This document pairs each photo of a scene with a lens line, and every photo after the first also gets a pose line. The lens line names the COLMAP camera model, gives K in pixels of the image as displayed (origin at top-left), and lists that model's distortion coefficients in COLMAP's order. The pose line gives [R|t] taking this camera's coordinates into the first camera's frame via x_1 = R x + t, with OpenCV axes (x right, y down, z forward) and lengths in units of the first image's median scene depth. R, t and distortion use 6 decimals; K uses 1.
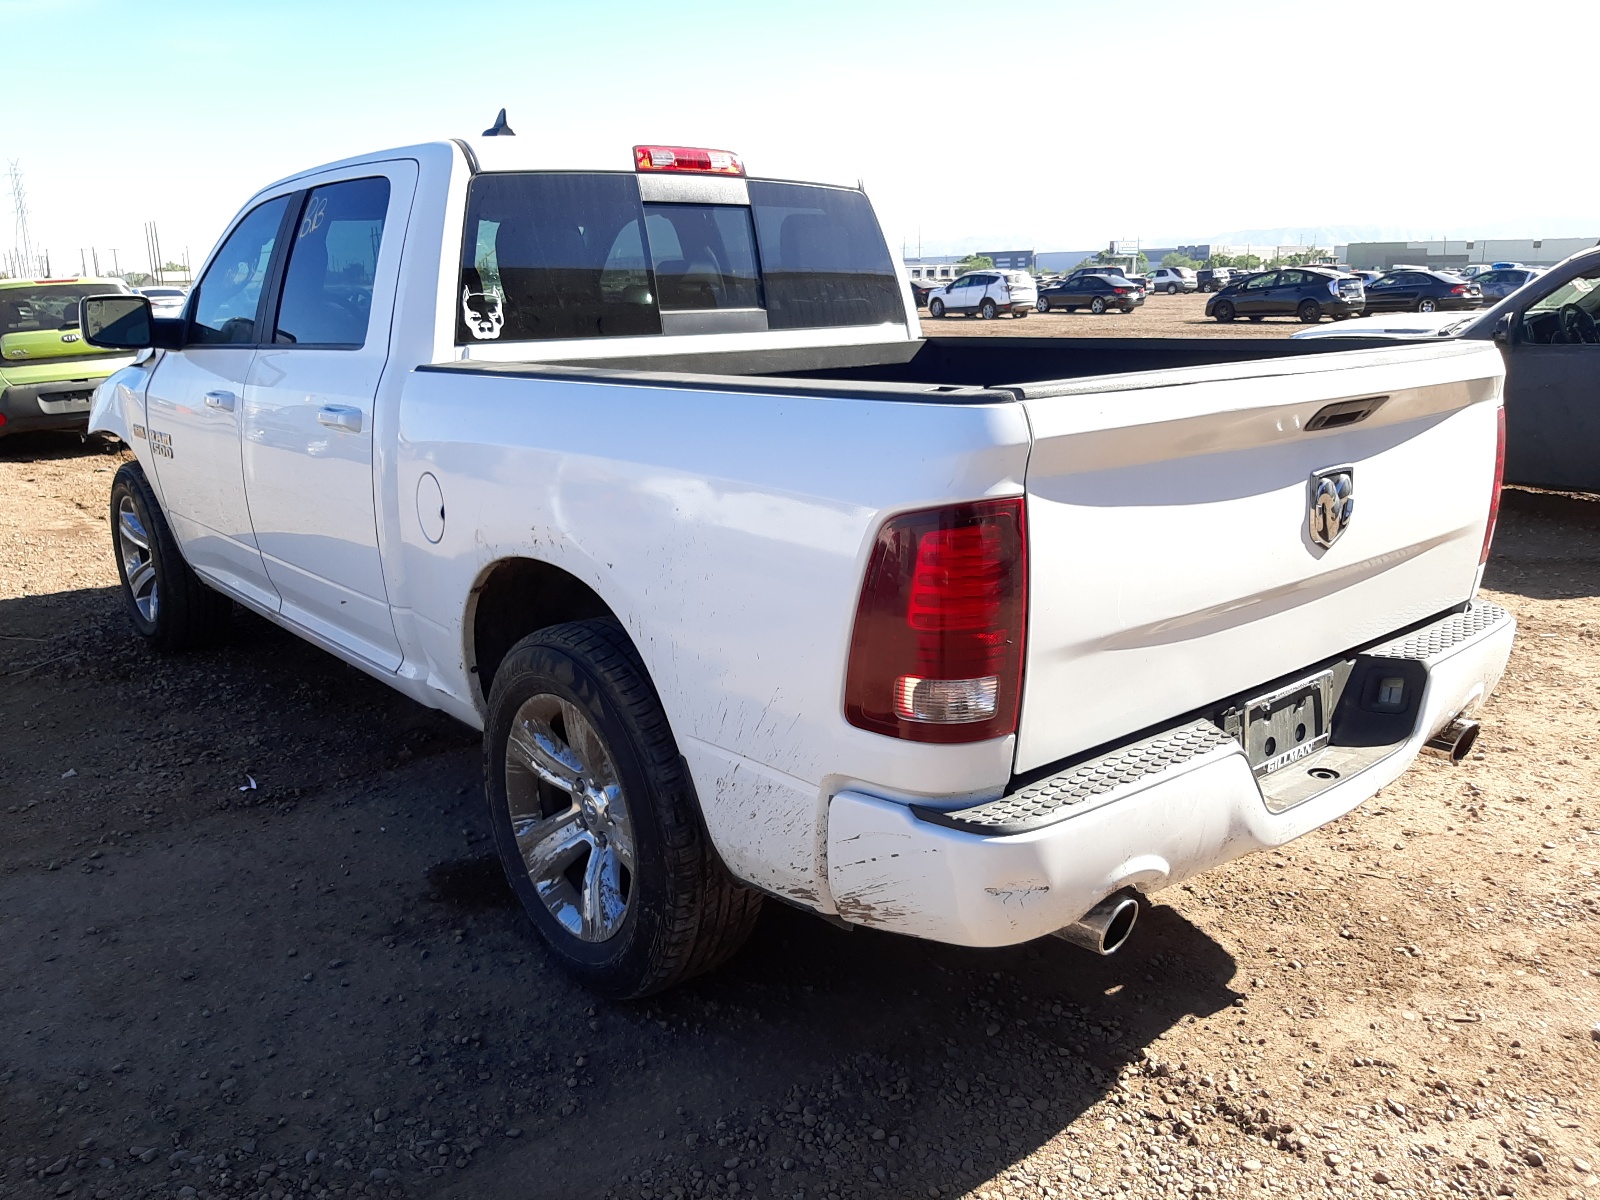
lens RADIAL K [[1211.4, 0, 800.0], [0, 1211.4, 600.0], [0, 0, 1]] dist [0.066814, -0.130148]
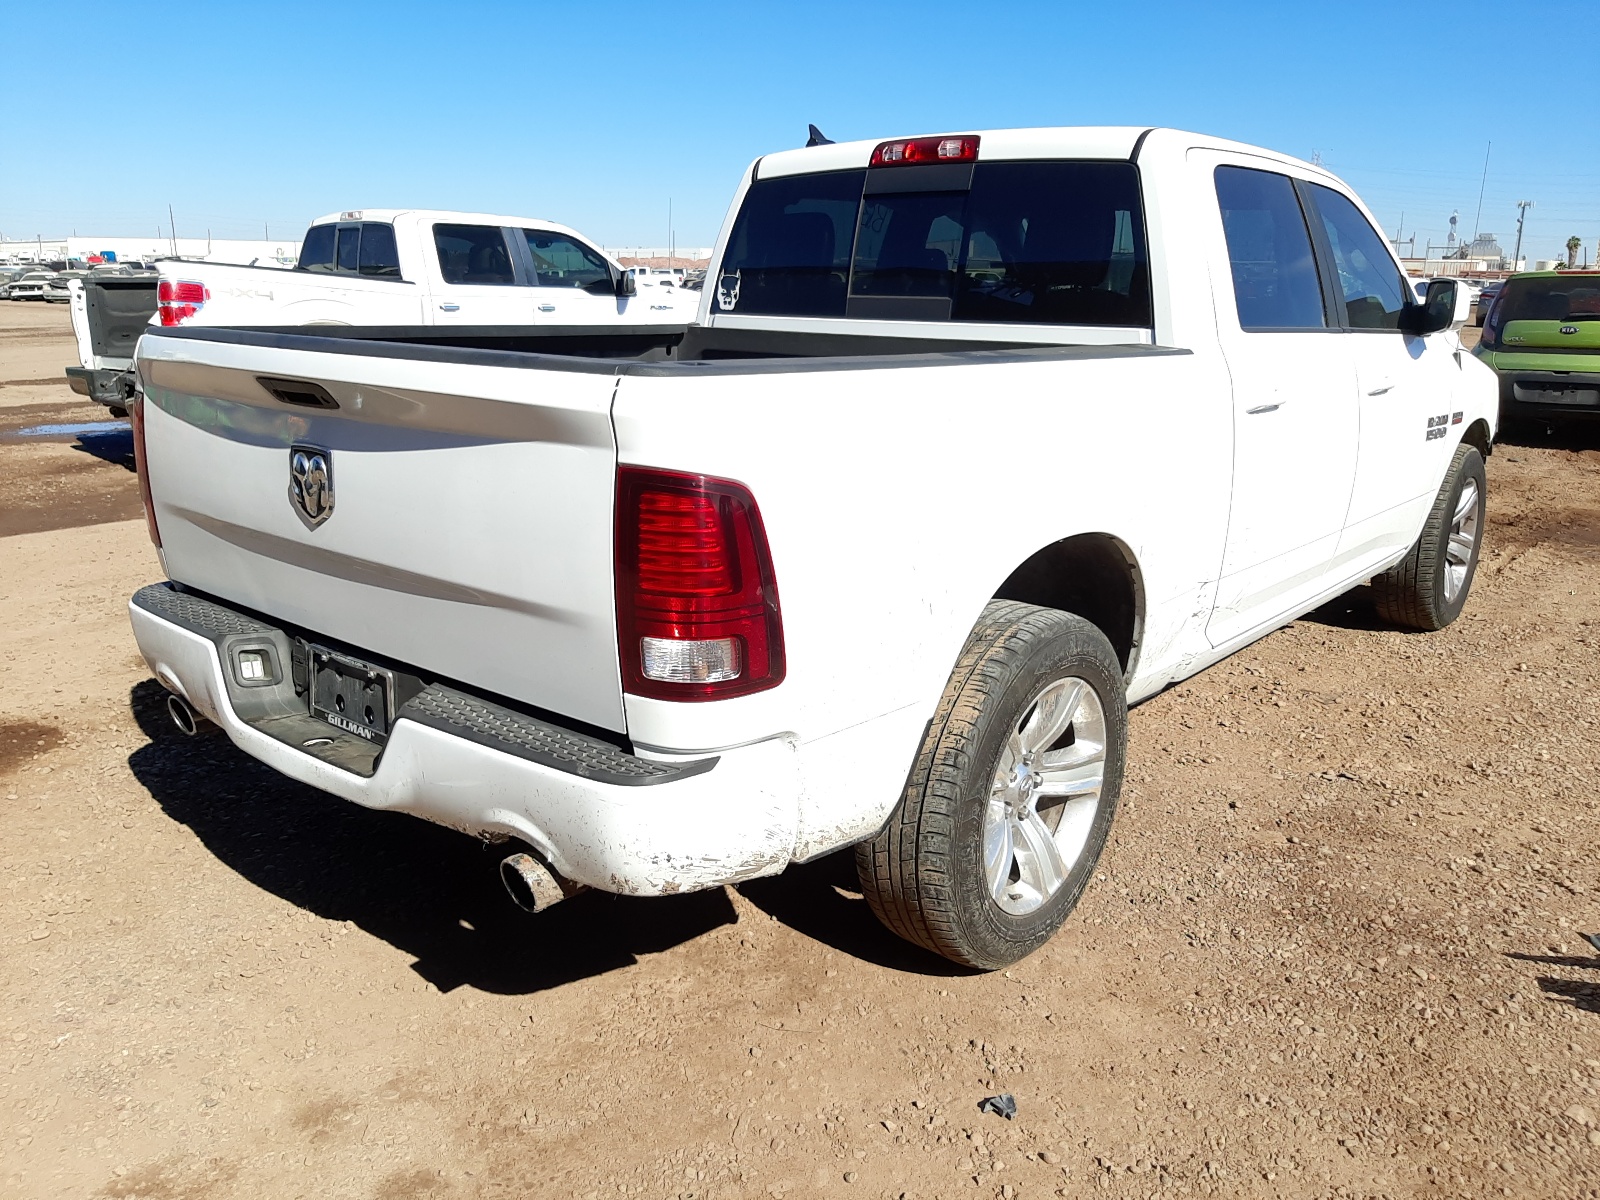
lens RADIAL K [[1211.4, 0, 800.0], [0, 1211.4, 600.0], [0, 0, 1]] dist [0.066814, -0.130148]
pose [[0.215273, 0.264348, -0.940094, 1.060372], [-0.258223, 0.943810, 0.206262, -0.210895], [0.941795, 0.198351, 0.271438, 0.786230]]
